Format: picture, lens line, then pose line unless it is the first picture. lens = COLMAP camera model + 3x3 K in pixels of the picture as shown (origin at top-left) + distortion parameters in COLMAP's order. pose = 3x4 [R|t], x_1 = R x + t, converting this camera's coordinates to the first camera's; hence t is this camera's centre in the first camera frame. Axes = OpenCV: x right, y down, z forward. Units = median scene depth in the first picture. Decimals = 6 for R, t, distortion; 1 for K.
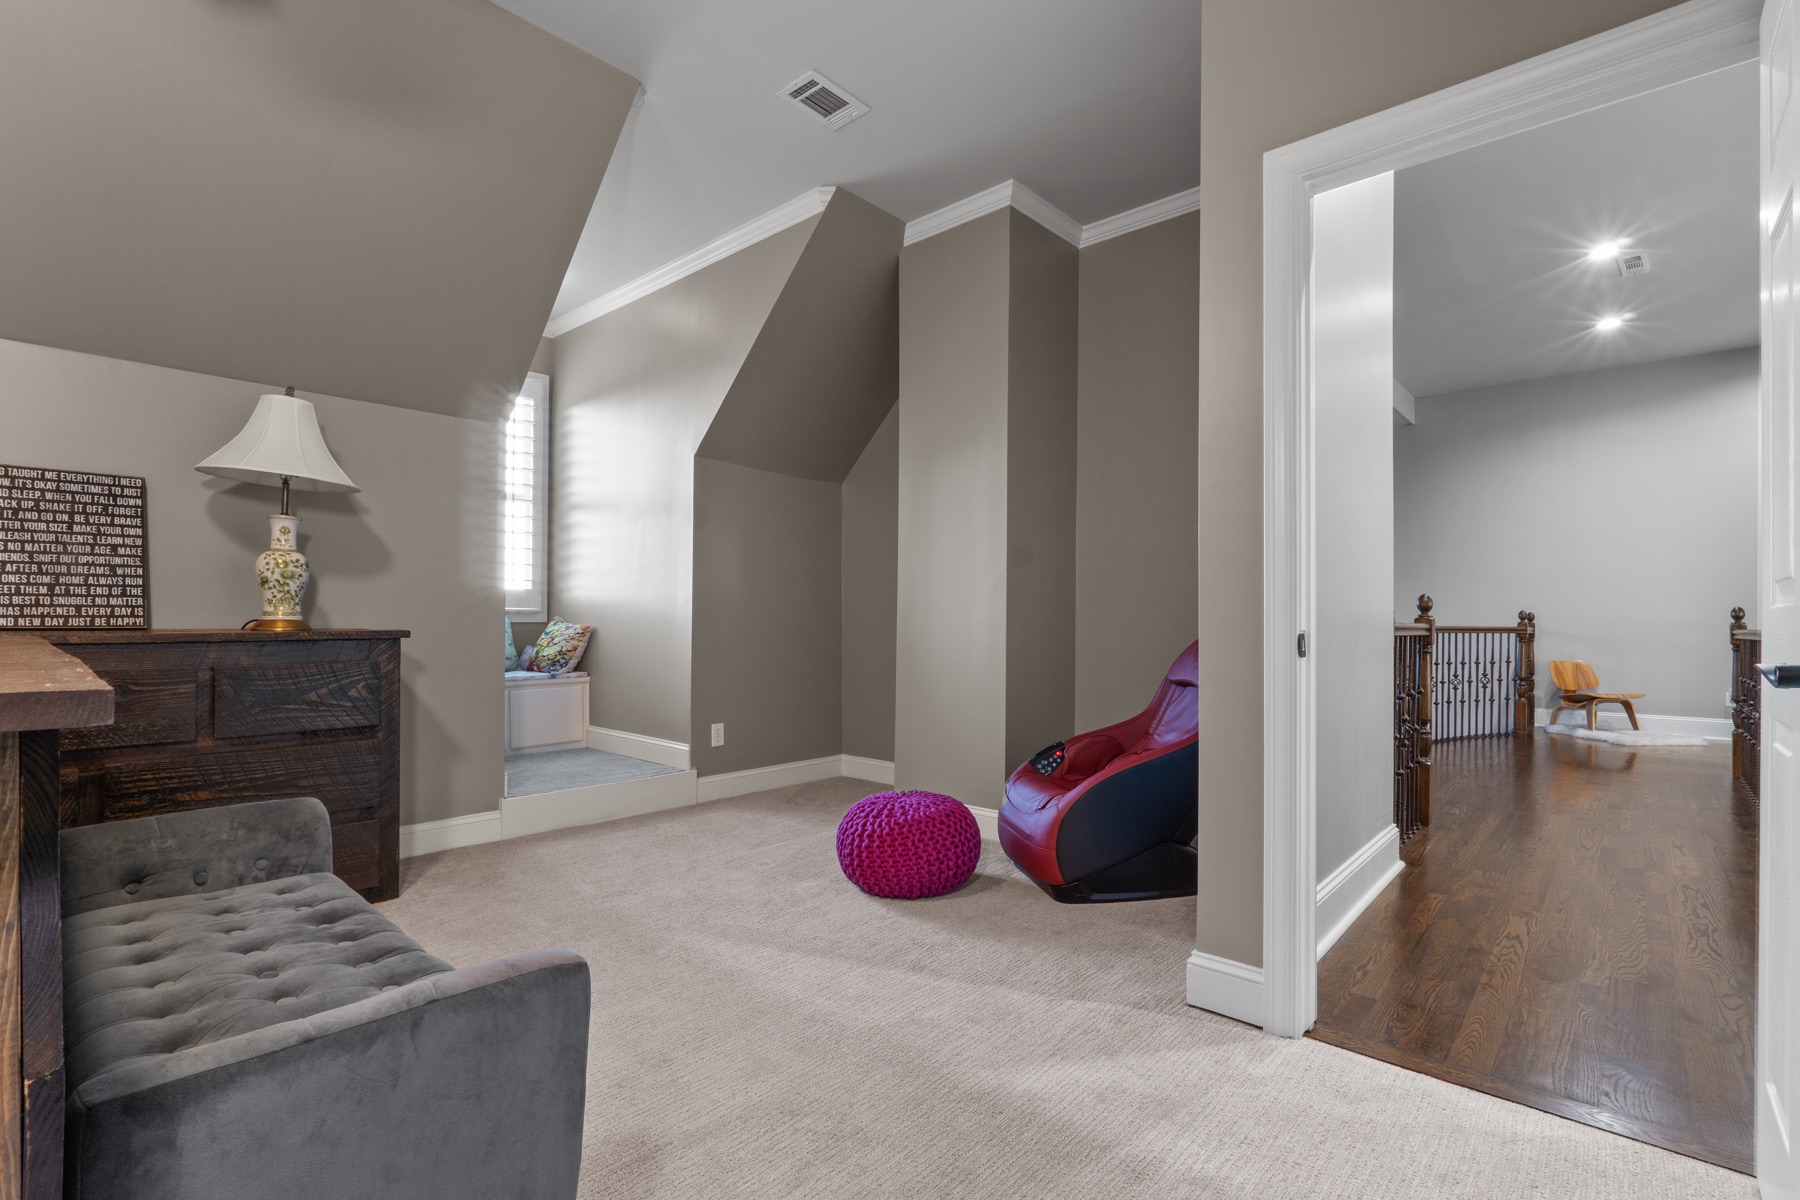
lens RADIAL K [[822.8, 0, 897.6], [0, 822.8, 613.6], [0, 0, 1]] dist [0.011966, -0.000097]
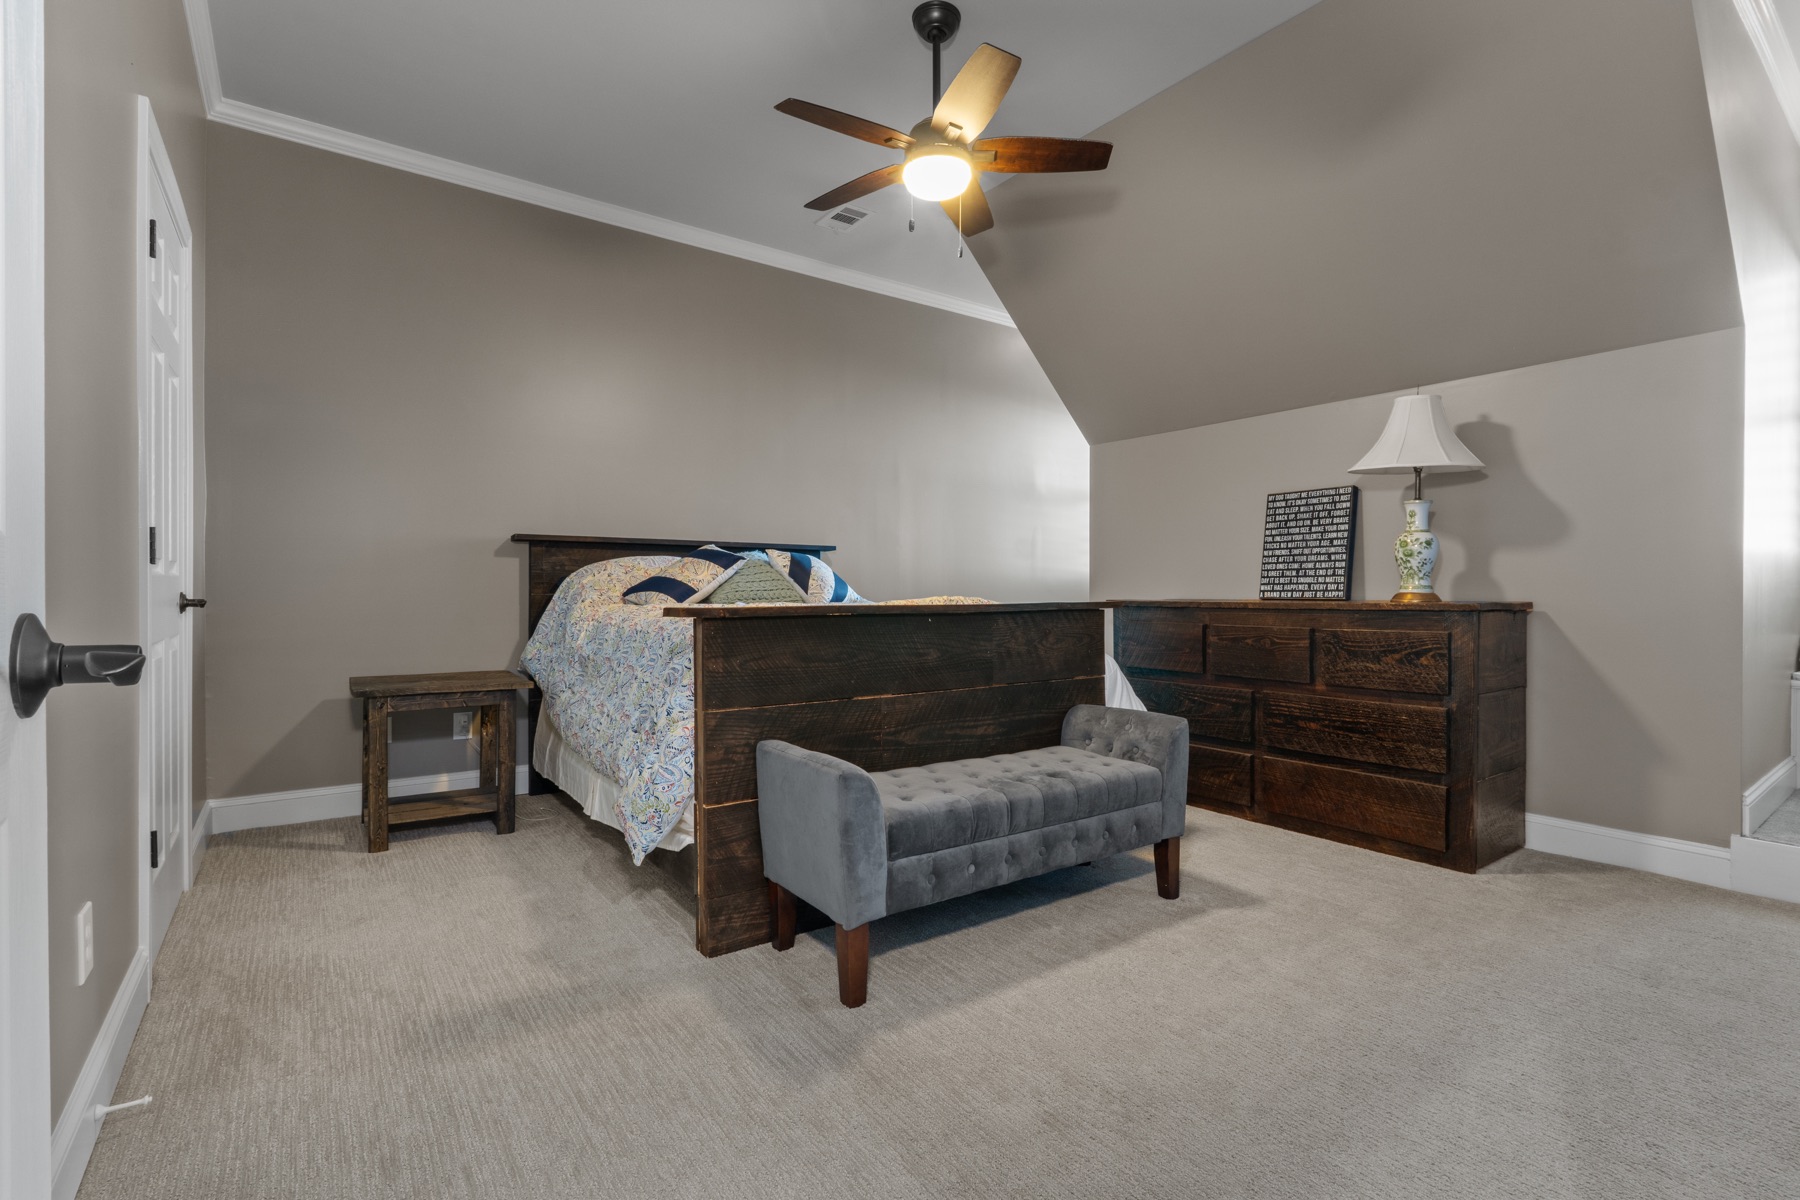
lens RADIAL K [[822.8, 0, 899.1], [0, 822.8, 599.1], [0, 0, 1]] dist [0.011966, -0.000097]
pose [[-0.198983, 0.002962, -0.979998, 0.542492], [0.009205, 0.999957, 0.001153, 0.009453], [0.979960, -0.008792, -0.199002, 0.579089]]
